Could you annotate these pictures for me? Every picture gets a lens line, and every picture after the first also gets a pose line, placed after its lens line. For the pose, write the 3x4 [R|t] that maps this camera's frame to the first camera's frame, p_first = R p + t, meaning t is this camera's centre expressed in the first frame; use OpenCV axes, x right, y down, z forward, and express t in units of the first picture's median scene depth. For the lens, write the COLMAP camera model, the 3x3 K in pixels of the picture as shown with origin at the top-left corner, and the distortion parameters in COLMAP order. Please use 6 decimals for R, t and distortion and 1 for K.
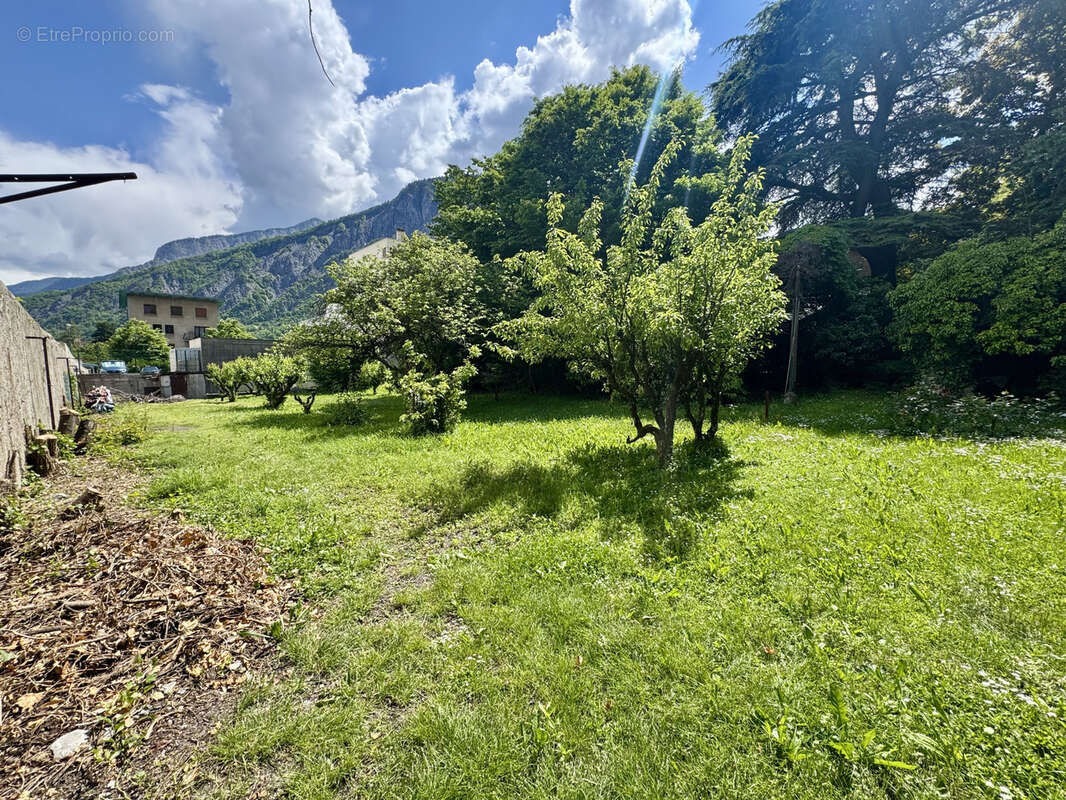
lens RADIAL K [[422.4, 0, 532.8], [0, 422.4, 398.9], [0, 0, 1]] dist [-0.000076, -0.000319]
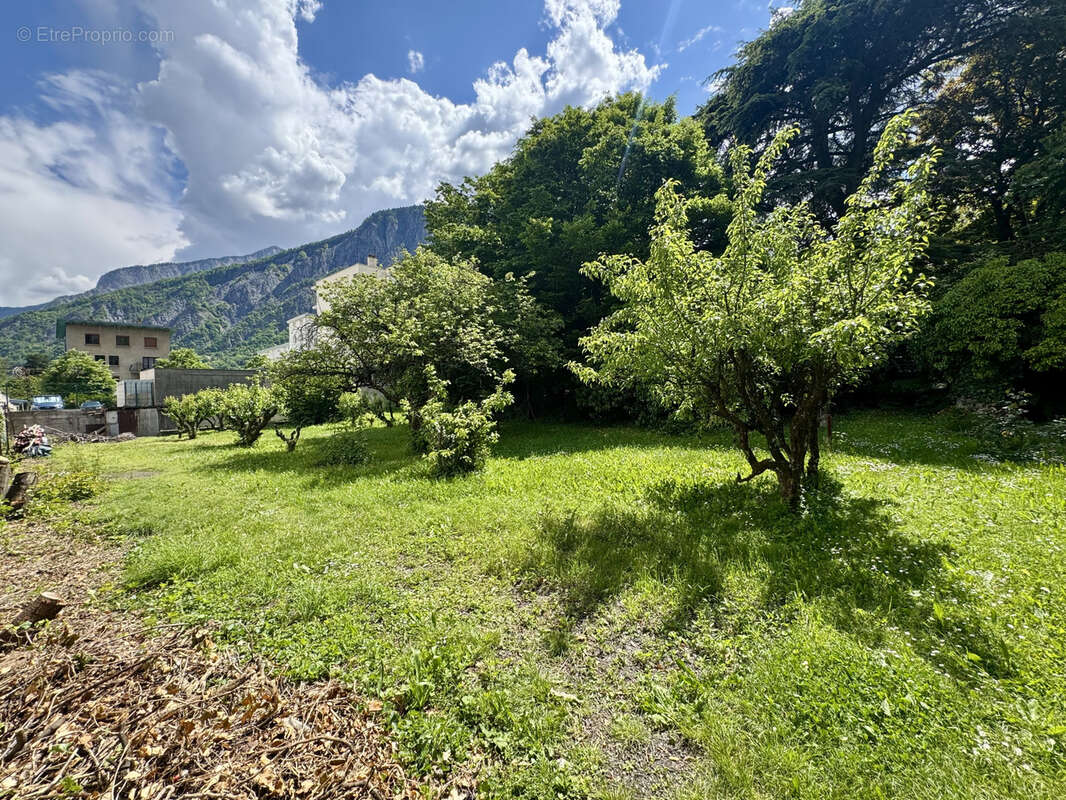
lens RADIAL K [[424.4, 0, 533.1], [0, 424.4, 399.5], [0, 0, 1]] dist [-0.001990, 0.000208]
pose [[0.996877, -0.020169, 0.076350, -0.089845], [0.024816, 0.997865, -0.060414, -0.006318], [-0.074969, 0.062120, 0.995249, 0.073011]]
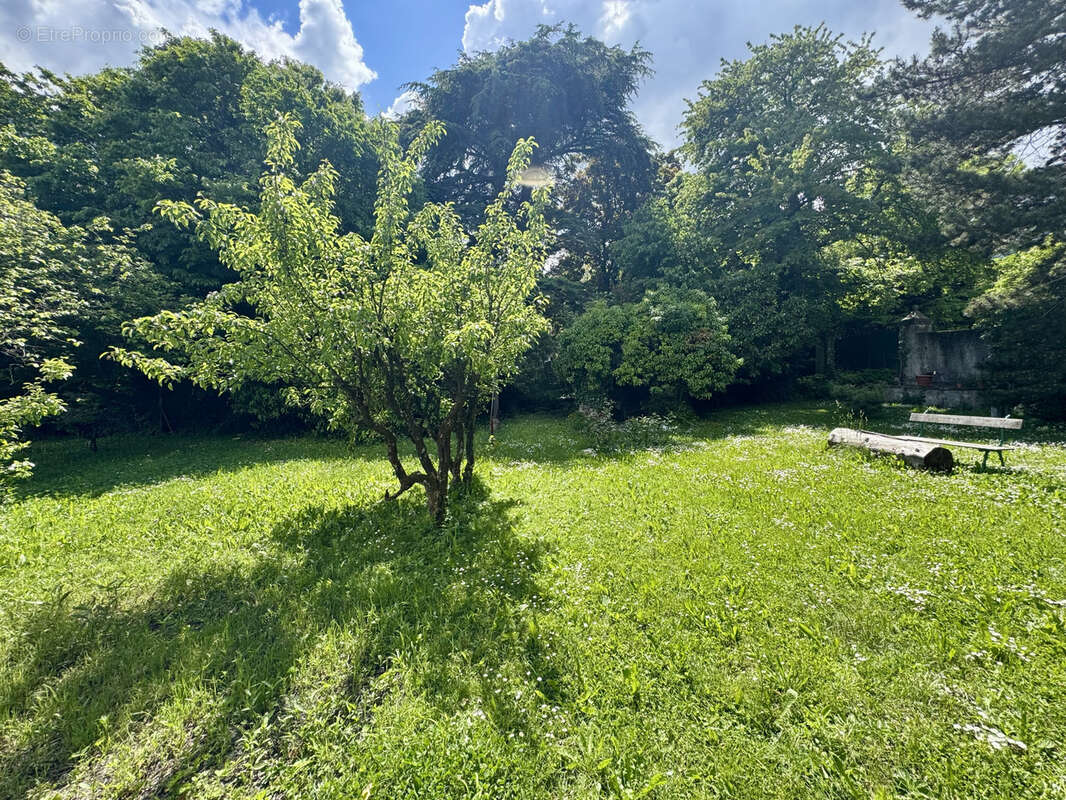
lens RADIAL K [[424.4, 0, 533.1], [0, 424.4, 399.5], [0, 0, 1]] dist [-0.001990, 0.000208]
pose [[0.739923, -0.010590, 0.672609, -0.028960], [0.055795, 0.997397, -0.045676, -0.008015], [-0.670374, 0.071325, 0.738587, 0.106423]]
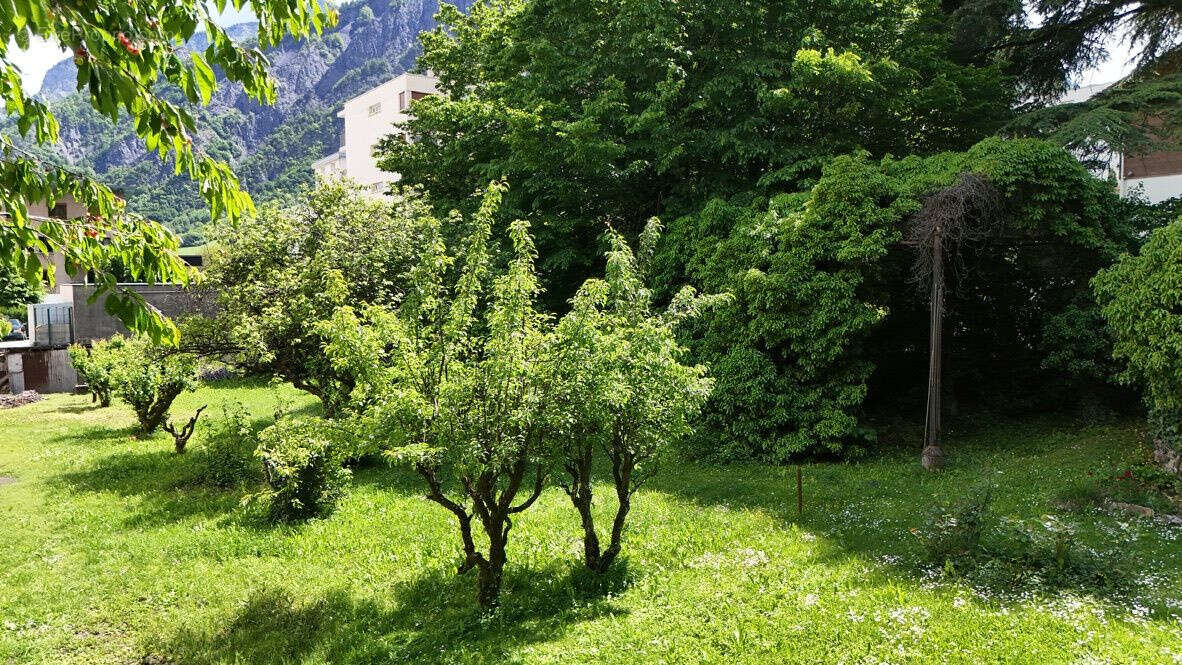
lens RADIAL K [[873.1, 0, 595.3], [0, 873.1, 327.9], [0, 0, 1]] dist [0.069247, -0.064678]
pose [[0.985617, -0.002199, -0.168982, 0.272180], [-0.001782, 0.999724, -0.023407, -0.110120], [0.168987, 0.023372, 0.985341, -0.184805]]
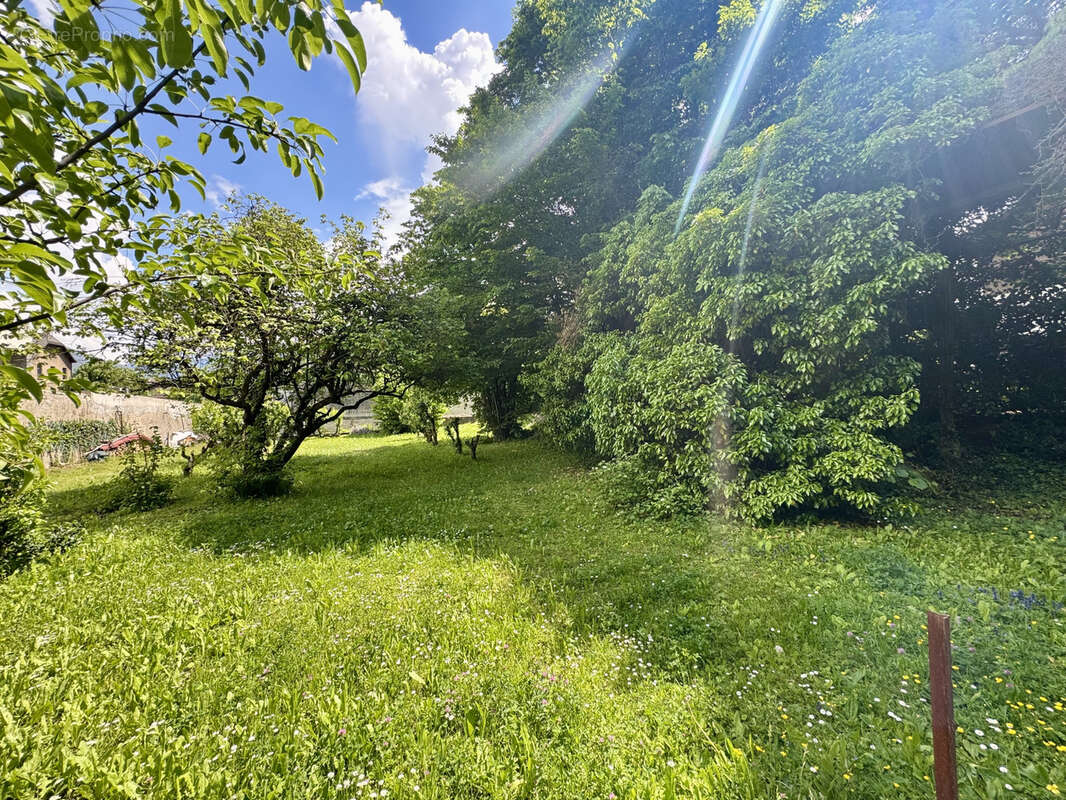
lens RADIAL K [[424.6, 0, 530.9], [0, 424.6, 399.1], [0, 0, 1]] dist [0.001464, 0.000319]
pose [[0.930771, -0.019594, -0.365077, 0.274221], [-0.009391, 0.996952, -0.077450, -0.044652], [0.365482, 0.075517, 0.927750, 0.463418]]
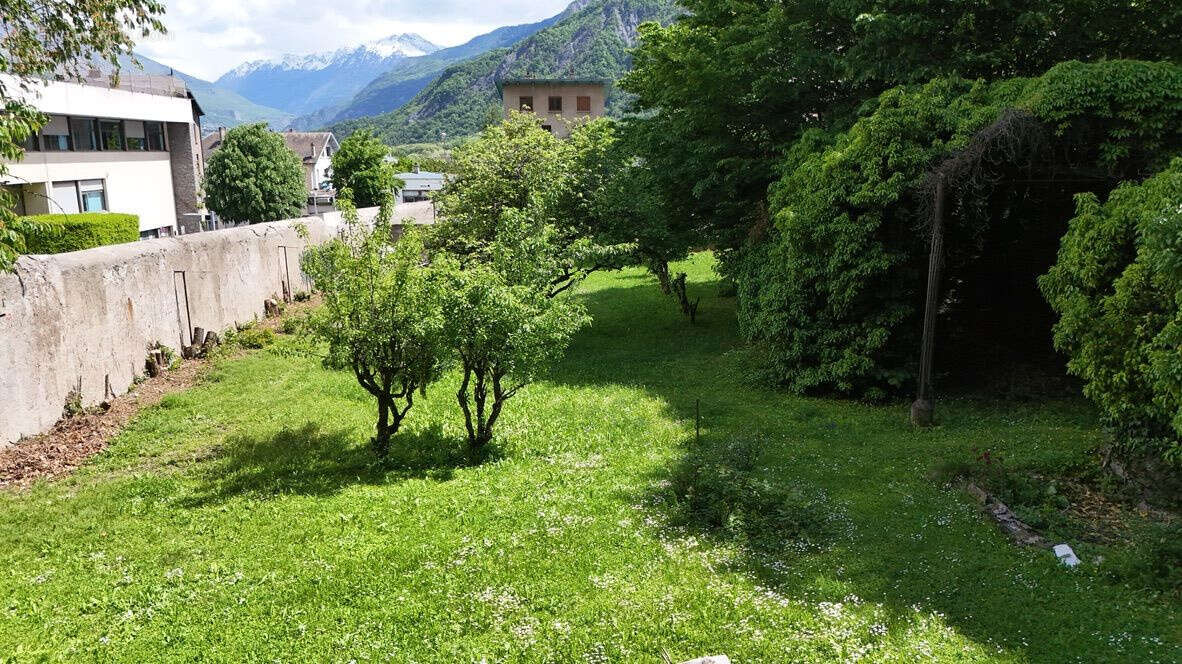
lens RADIAL K [[873.1, 0, 595.3], [0, 873.1, 327.4], [0, 0, 1]] dist [0.069247, -0.064678]
pose [[0.738673, 0.124511, -0.662465, 0.784417], [-0.046051, 0.989817, 0.134688, -0.184751], [0.672489, -0.068983, 0.736885, -0.100624]]
